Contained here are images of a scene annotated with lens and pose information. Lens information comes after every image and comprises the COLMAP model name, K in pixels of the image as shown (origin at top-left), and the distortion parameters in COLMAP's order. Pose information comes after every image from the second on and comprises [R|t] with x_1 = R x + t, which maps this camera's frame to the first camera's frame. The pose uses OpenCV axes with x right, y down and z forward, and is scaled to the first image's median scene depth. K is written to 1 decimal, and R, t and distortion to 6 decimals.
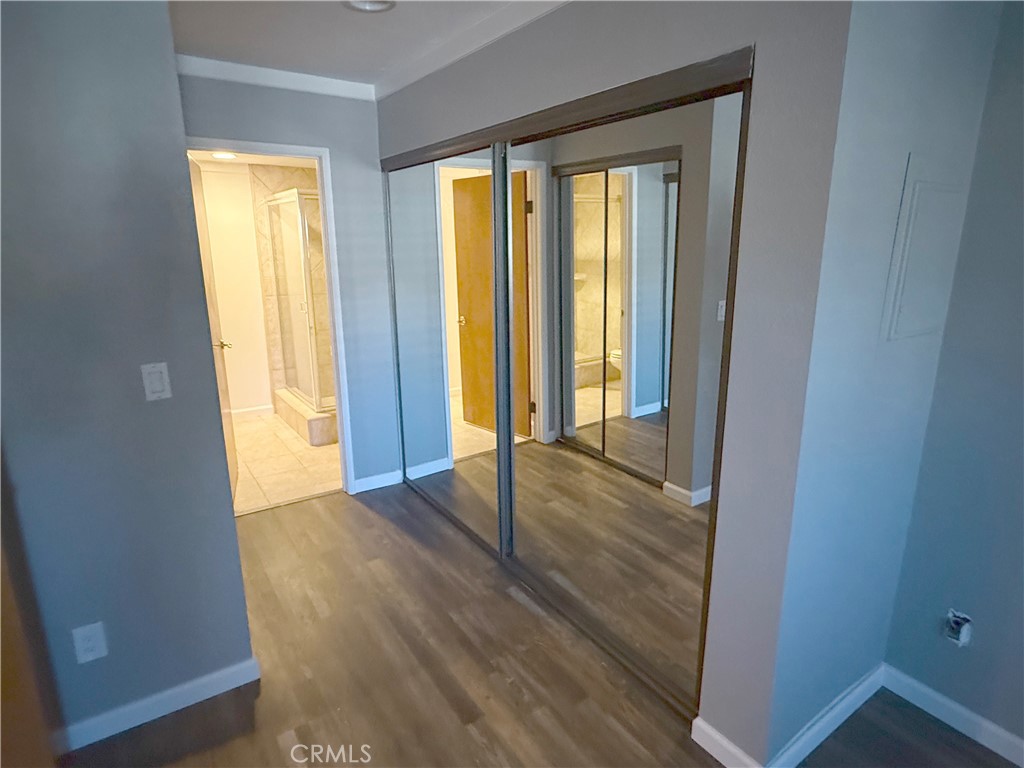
lens RADIAL K [[581.0, 0, 510.6], [0, 581.0, 379.1], [0, 0, 1]] dist [0.001470, 0.001513]
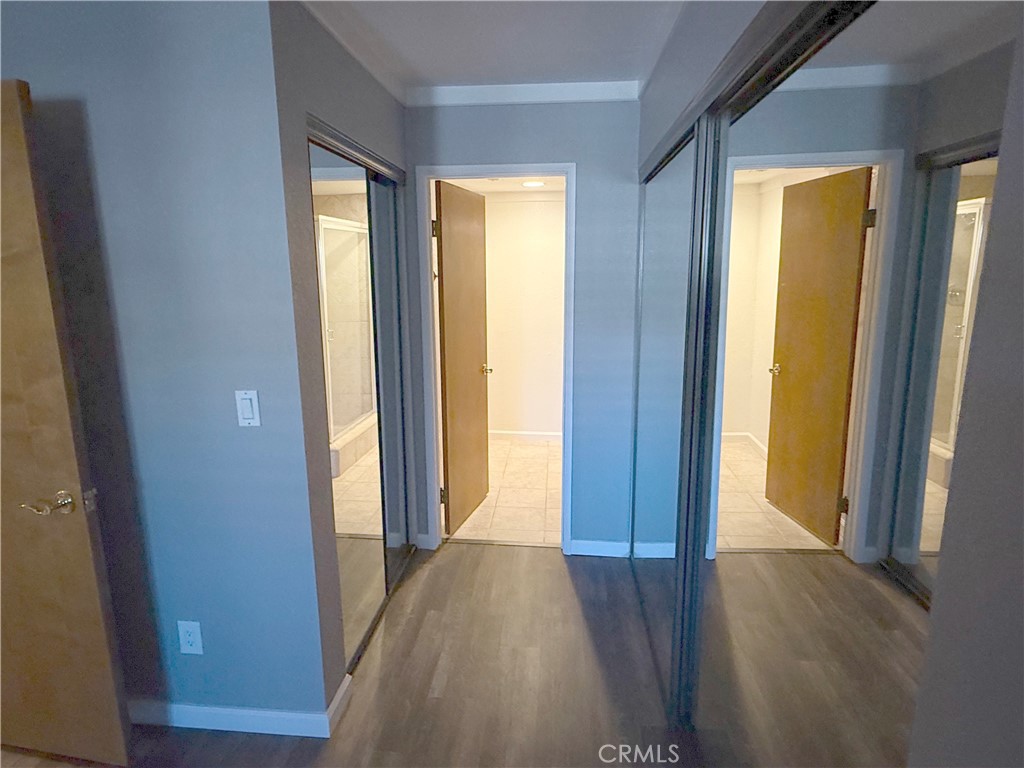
lens RADIAL K [[581.0, 0, 512.5], [0, 581.0, 385.9], [0, 0, 1]] dist [0.001470, 0.001513]
pose [[0.772725, 0.128418, -0.621615, 0.163592], [-0.146829, 0.988922, 0.021777, -0.055787], [0.617526, 0.074443, 0.783020, 0.225302]]
